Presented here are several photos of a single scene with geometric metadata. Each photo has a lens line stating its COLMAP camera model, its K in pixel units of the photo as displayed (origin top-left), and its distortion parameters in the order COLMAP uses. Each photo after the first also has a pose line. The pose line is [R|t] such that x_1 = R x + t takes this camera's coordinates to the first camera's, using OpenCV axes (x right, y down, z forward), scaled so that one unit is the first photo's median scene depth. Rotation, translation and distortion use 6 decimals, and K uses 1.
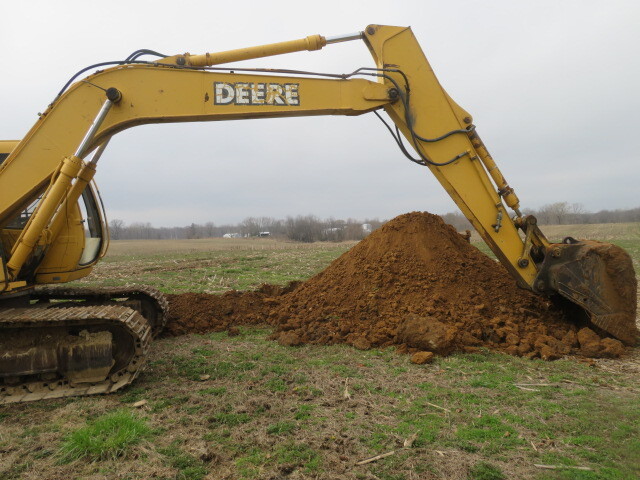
lens RADIAL K [[518.0, 0, 317.7], [0, 518.0, 237.2], [0, 0, 1]] dist [0.012170, 0.009379]
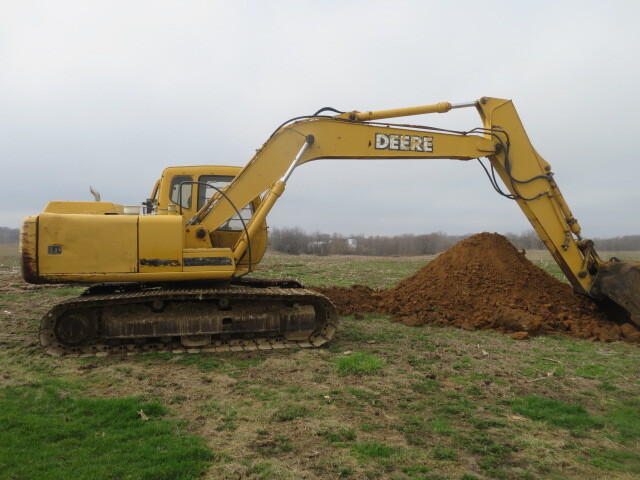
lens RADIAL K [[518.0, 0, 317.4], [0, 518.0, 238.9], [0, 0, 1]] dist [0.012170, 0.009379]
pose [[0.998120, 0.050995, 0.033985, -0.369895], [-0.050225, 0.998469, -0.023160, 0.024571], [-0.035114, 0.021410, 0.999154, -0.364084]]
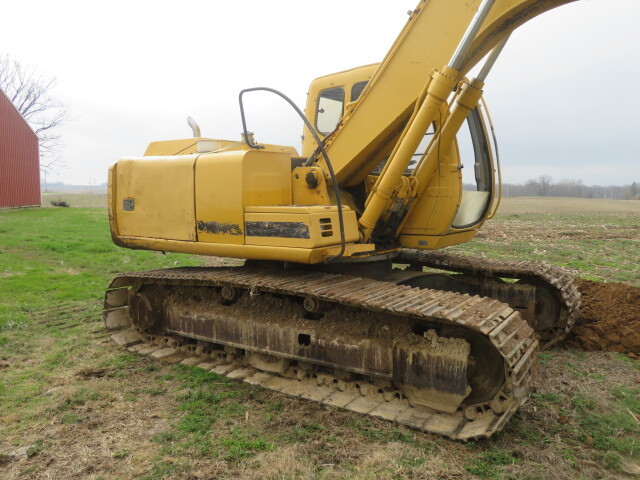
lens RADIAL K [[518.0, 0, 317.6], [0, 518.0, 239.2], [0, 0, 1]] dist [0.012170, 0.009379]
pose [[0.710756, 0.110534, -0.694700, -0.088529], [-0.048935, 0.992954, 0.107923, 0.000269], [0.701735, -0.042711, 0.711157, 0.359483]]
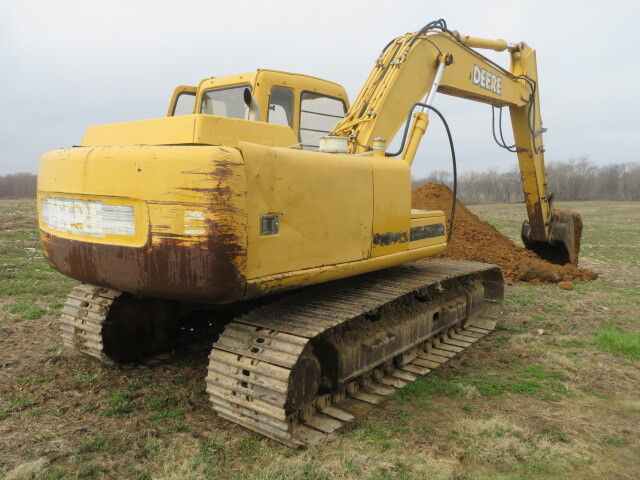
lens RADIAL K [[518.0, 0, 320.2], [0, 518.0, 237.3], [0, 0, 1]] dist [0.012170, 0.009379]
pose [[0.738971, -0.011269, 0.673643, -1.175314], [-0.035730, 0.997798, 0.055886, 0.031994], [-0.672789, -0.065367, 0.736941, 0.337069]]
